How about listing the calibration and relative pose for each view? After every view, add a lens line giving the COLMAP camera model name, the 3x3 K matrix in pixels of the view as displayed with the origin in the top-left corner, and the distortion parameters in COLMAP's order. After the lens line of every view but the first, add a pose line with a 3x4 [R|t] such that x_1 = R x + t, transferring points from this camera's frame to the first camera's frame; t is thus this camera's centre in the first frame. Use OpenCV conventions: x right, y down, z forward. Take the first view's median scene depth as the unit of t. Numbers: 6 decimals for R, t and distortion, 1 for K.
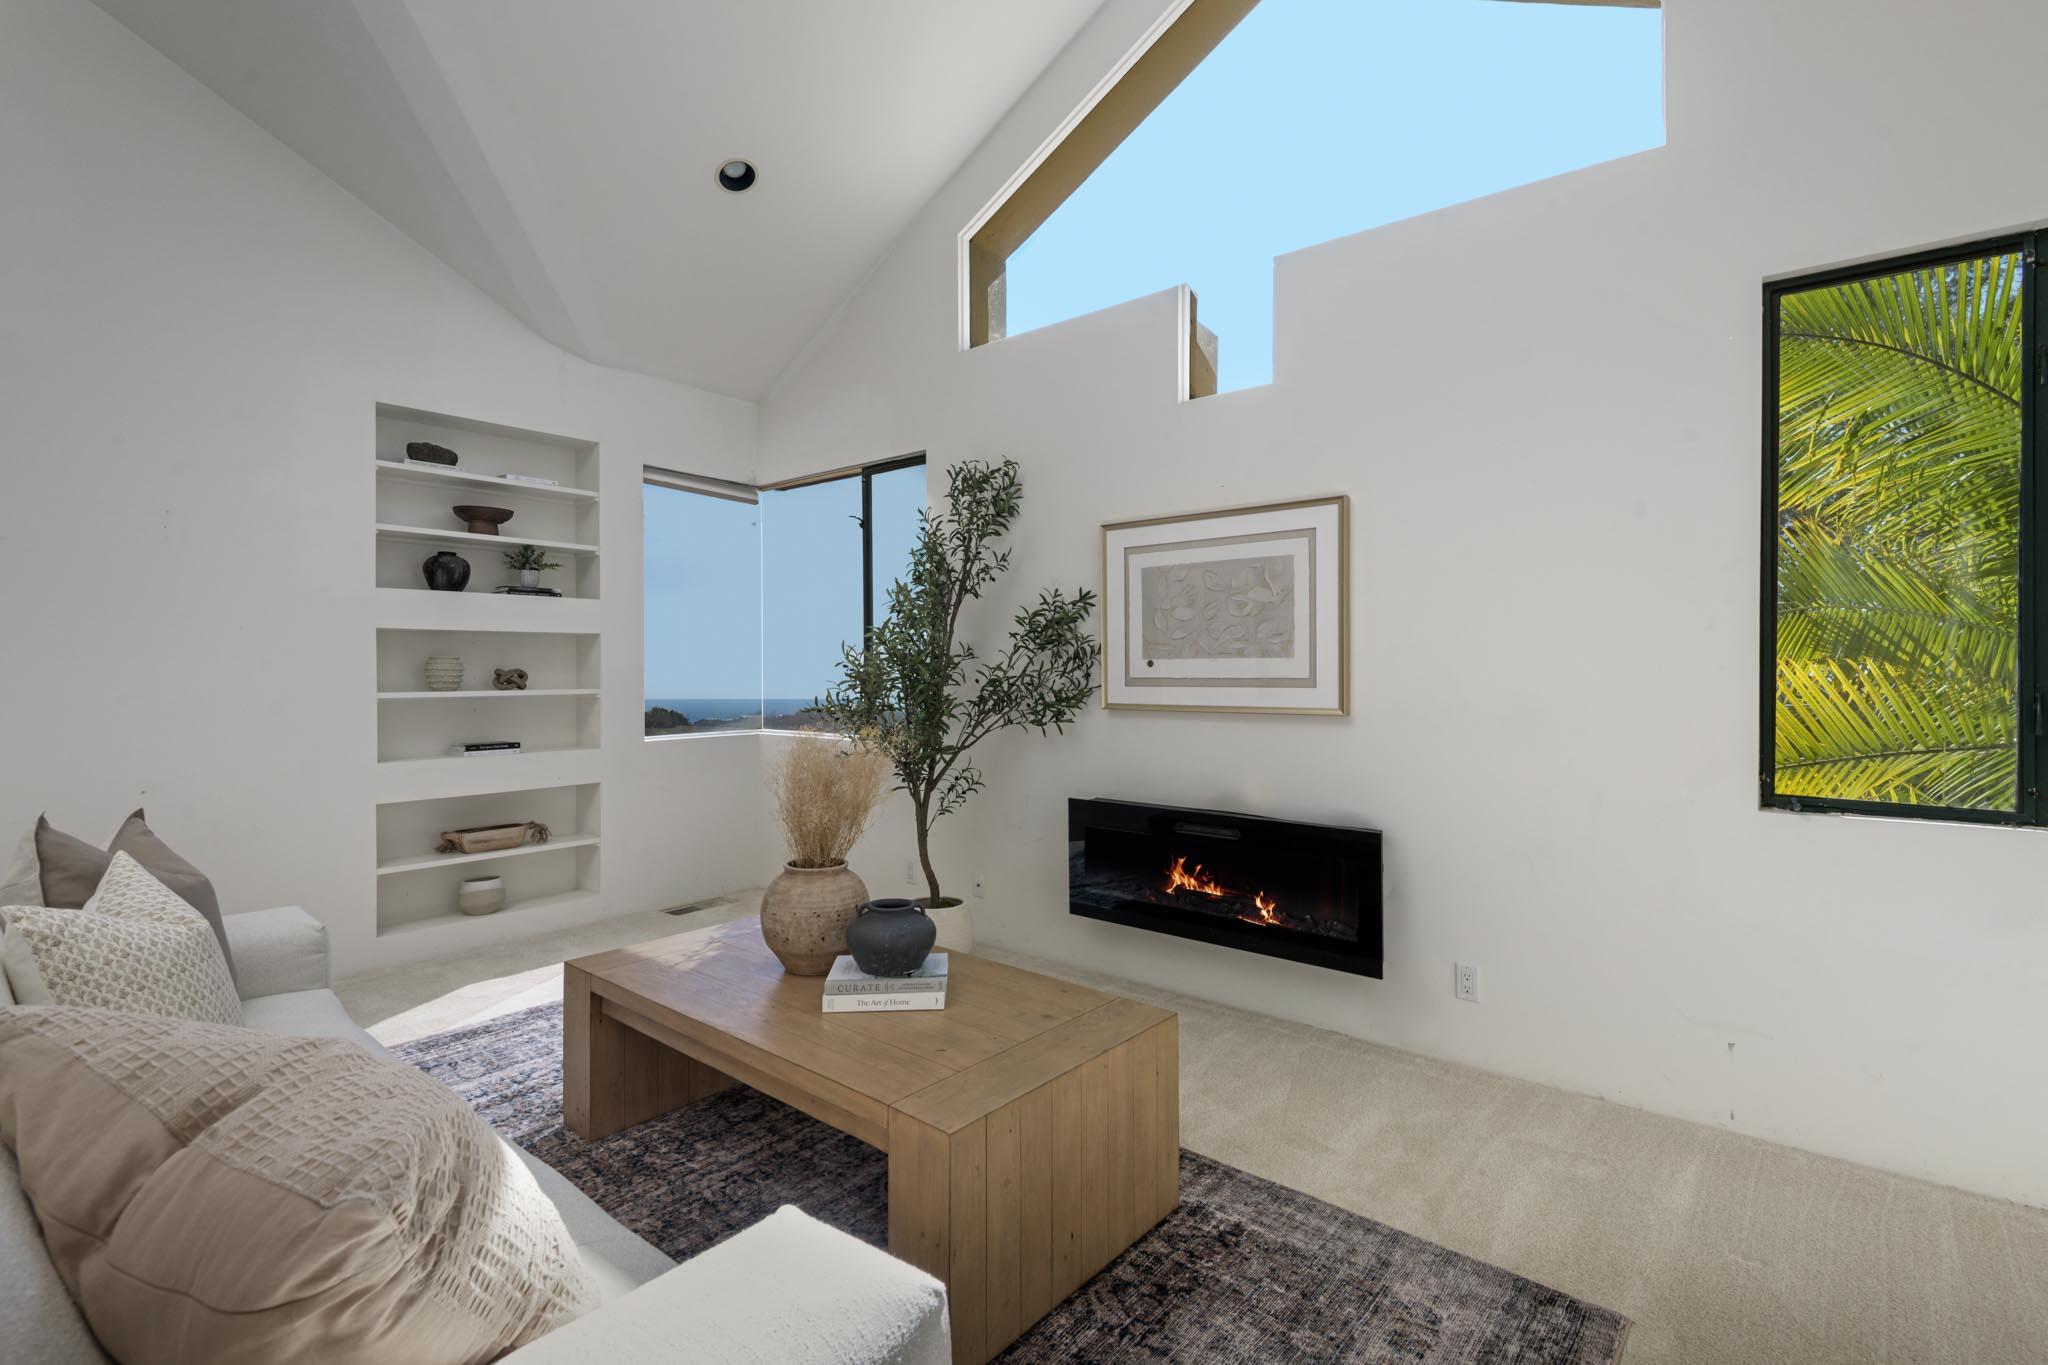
lens RADIAL K [[943.6, 0, 1033.3], [0, 943.6, 671.5], [0, 0, 1]] dist [0.025848, 0.000006]
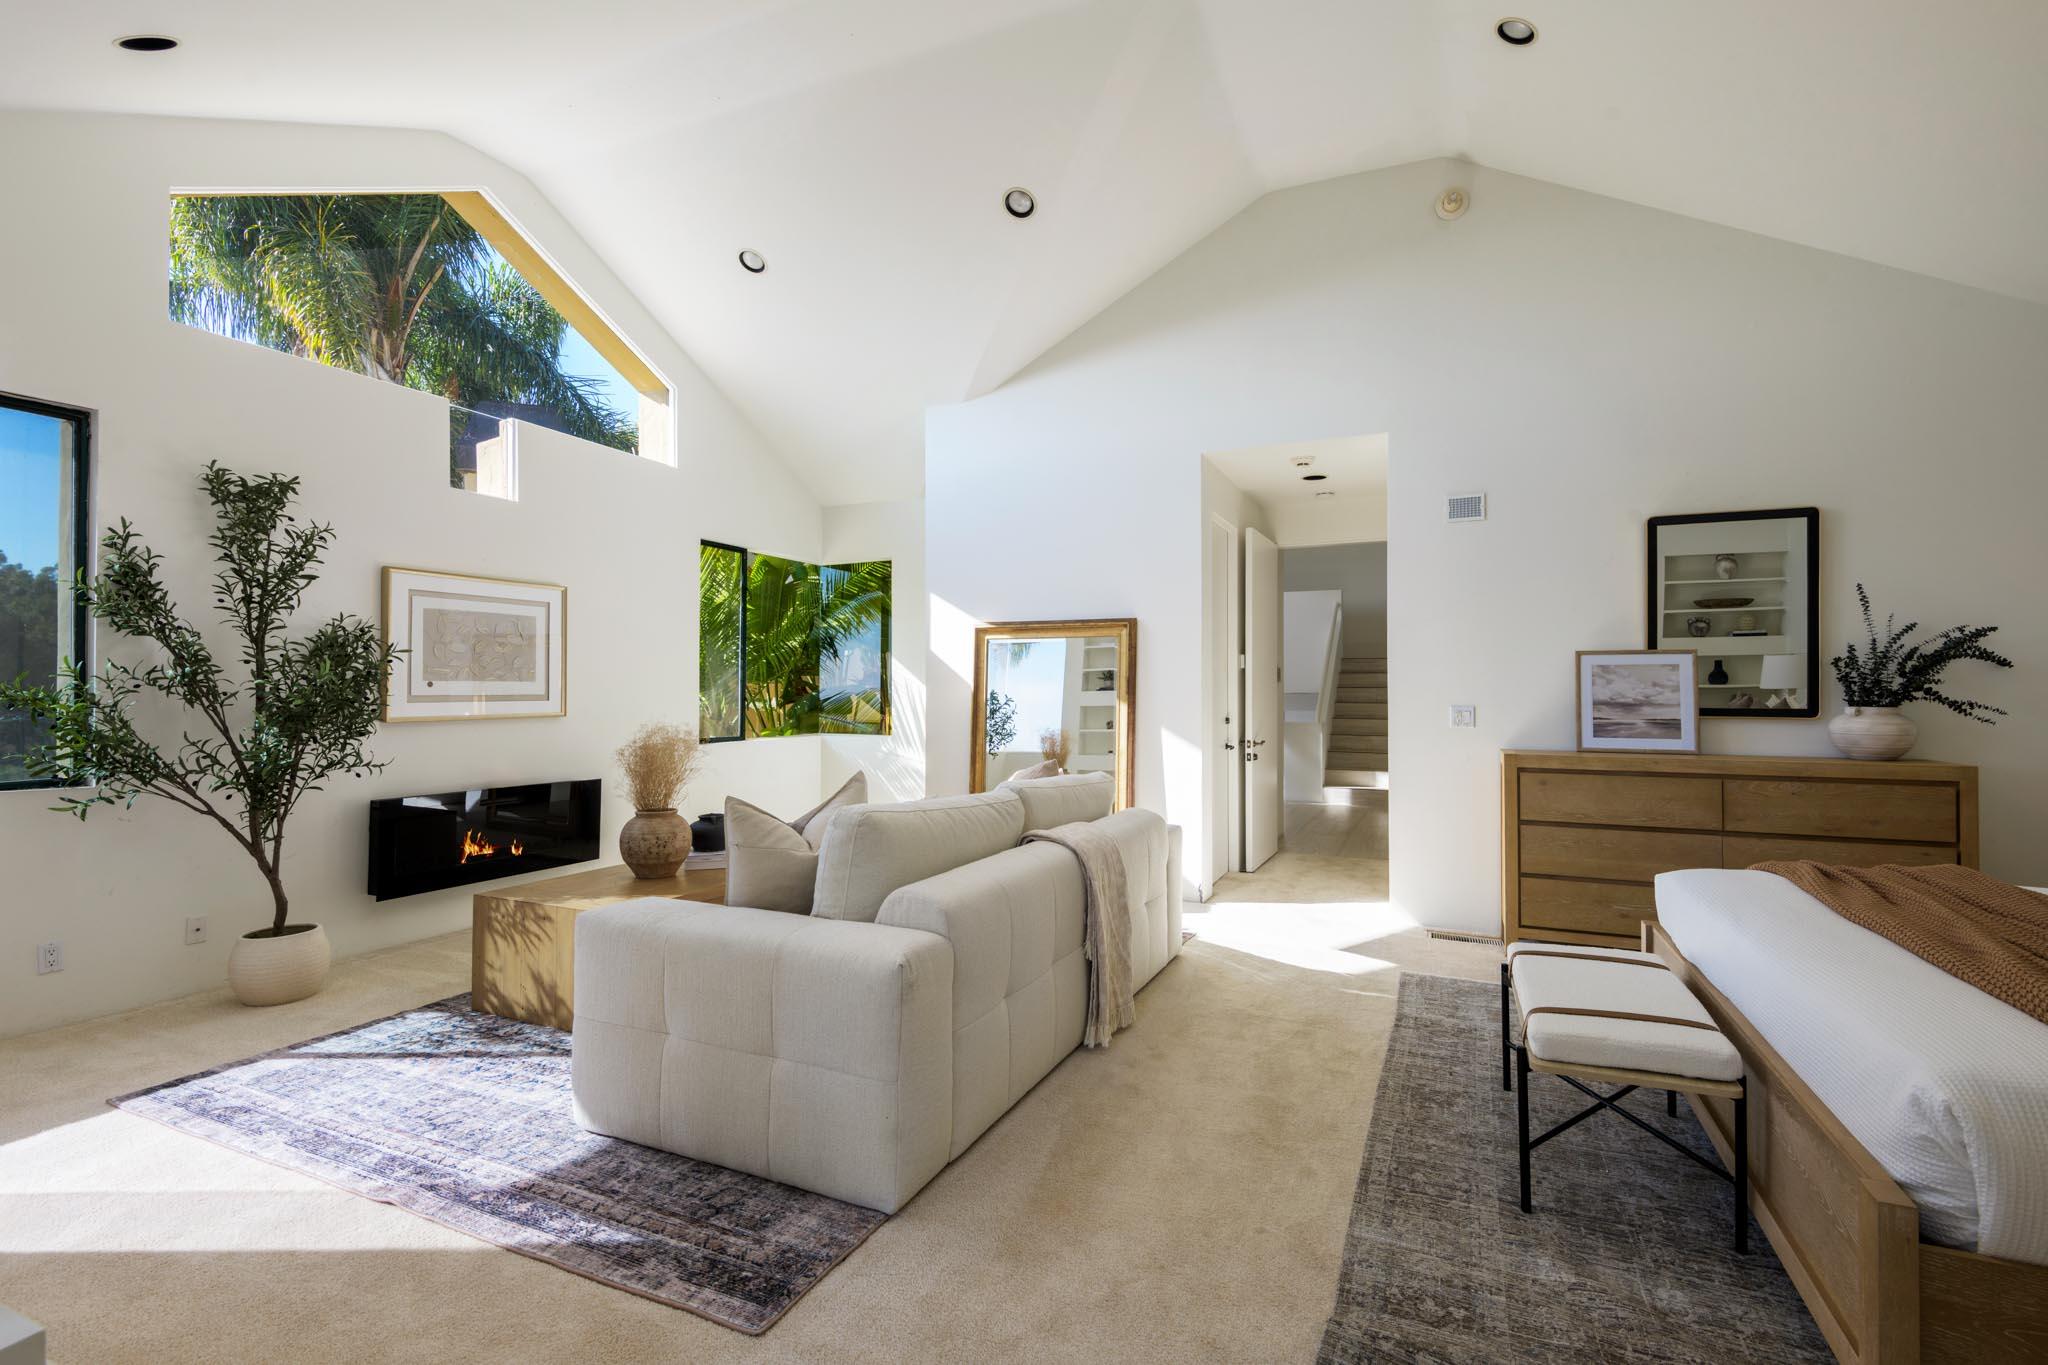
lens RADIAL K [[943.6, 0, 1033.3], [0, 943.6, 671.5], [0, 0, 1]] dist [0.025848, 0.000006]
pose [[-0.261095, 0.021832, 0.965066, -1.407601], [0.004967, 0.999761, -0.021273, 0.006016], [-0.965300, -0.000761, -0.261141, 0.585959]]
